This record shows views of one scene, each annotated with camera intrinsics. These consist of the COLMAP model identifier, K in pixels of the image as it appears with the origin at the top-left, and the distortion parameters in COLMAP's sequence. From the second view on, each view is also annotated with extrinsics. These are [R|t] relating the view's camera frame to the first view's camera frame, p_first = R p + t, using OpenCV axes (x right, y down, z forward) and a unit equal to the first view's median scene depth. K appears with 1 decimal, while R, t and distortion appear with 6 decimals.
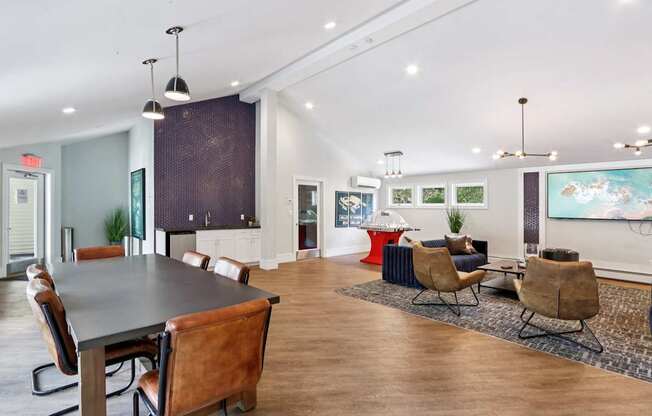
lens RADIAL K [[314.2, 0, 321.8], [0, 314.2, 207.1], [0, 0, 1]] dist [-0.006807, -0.000910]
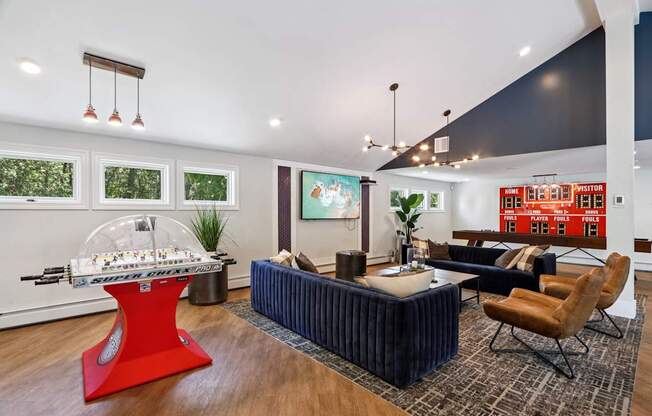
lens RADIAL K [[314.2, 0, 321.8], [0, 314.2, 207.1], [0, 0, 1]] dist [-0.006807, -0.000910]
pose [[-0.002079, 0.001804, 0.999996, -0.185064], [-0.009972, 0.999949, -0.001825, -0.001650], [-0.999948, -0.009975, -0.002060, 0.950581]]
